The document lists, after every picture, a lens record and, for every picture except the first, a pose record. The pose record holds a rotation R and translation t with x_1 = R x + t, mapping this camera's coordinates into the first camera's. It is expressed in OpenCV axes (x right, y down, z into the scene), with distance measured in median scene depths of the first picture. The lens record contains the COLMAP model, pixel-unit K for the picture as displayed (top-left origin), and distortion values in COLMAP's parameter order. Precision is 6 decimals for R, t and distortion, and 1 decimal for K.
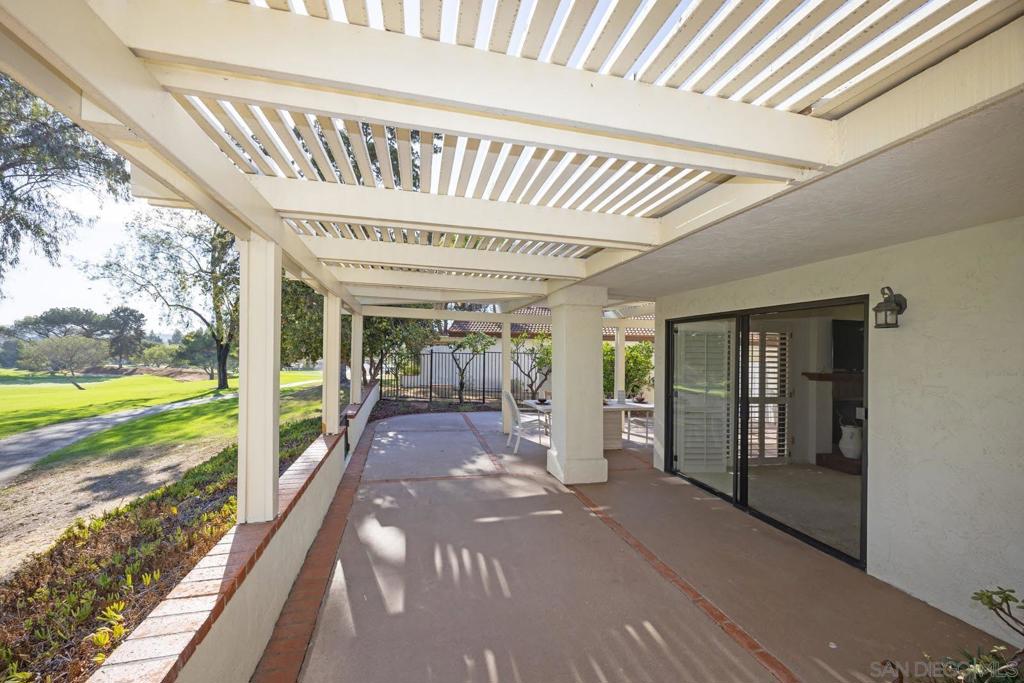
lens RADIAL K [[393.3, 0, 509.2], [0, 393.3, 347.9], [0, 0, 1]] dist [0.000875, 0.000043]
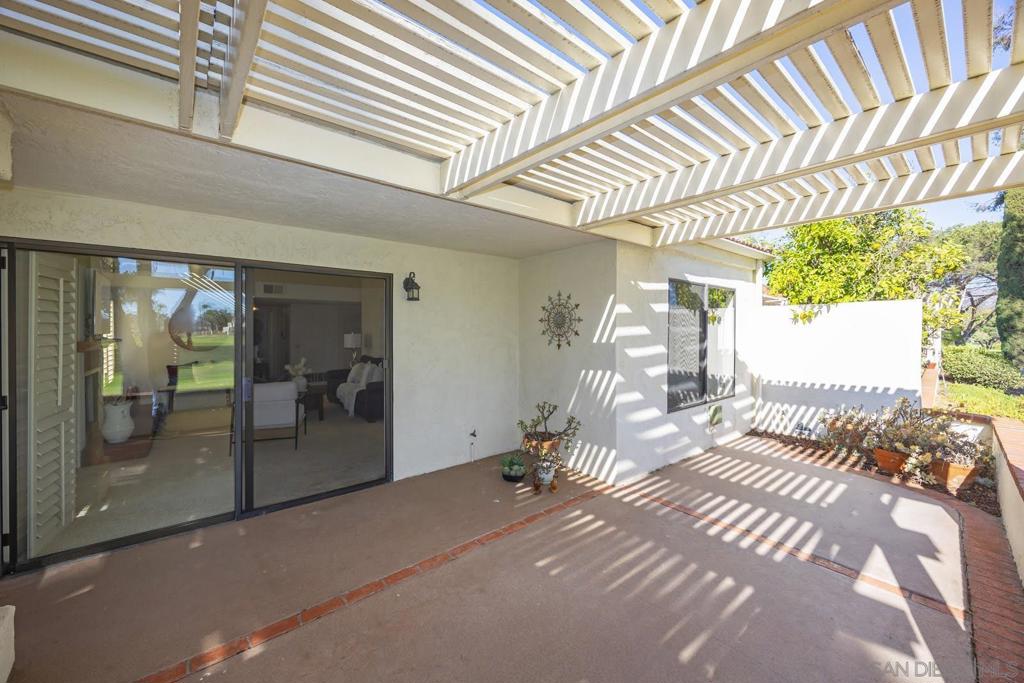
lens RADIAL K [[393.3, 0, 512.4], [0, 393.3, 333.2], [0, 0, 1]] dist [0.000875, 0.000043]
pose [[-0.450595, -0.030162, 0.892219, -0.353378], [-0.019219, 0.999525, 0.024084, 0.019389], [-0.892522, -0.006296, -0.450961, 0.956723]]
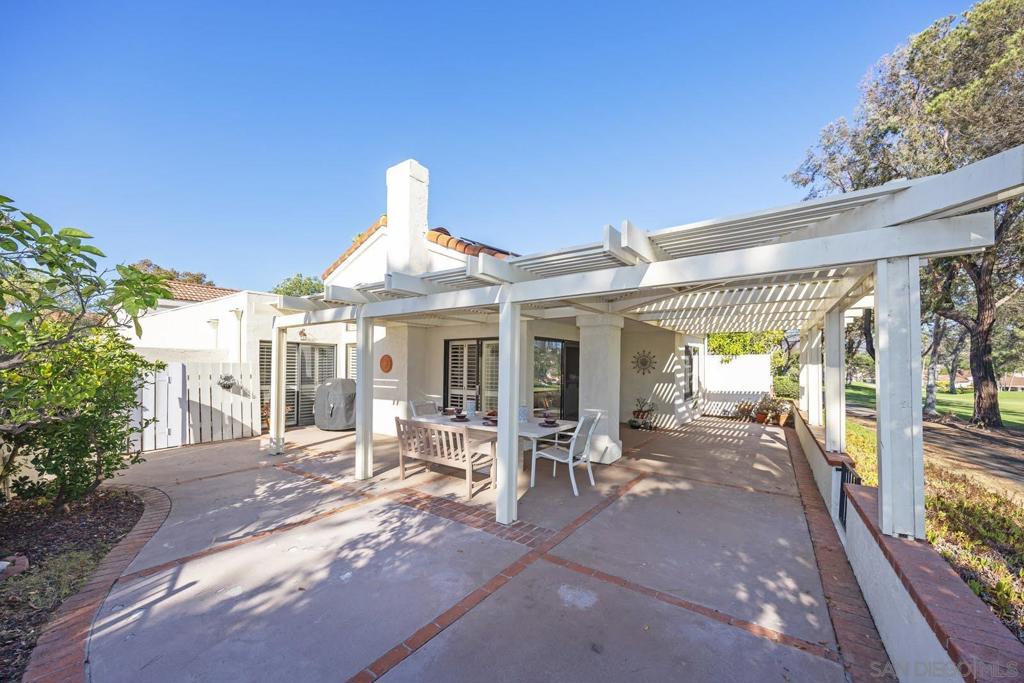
lens RADIAL K [[393.3, 0, 498.8], [0, 393.3, 364.7], [0, 0, 1]] dist [0.000875, 0.000043]
pose [[-0.640905, -0.024050, 0.767243, -0.800964], [-0.026321, 0.999610, 0.009347, 0.022935], [-0.767168, -0.014204, -0.641288, 2.751842]]
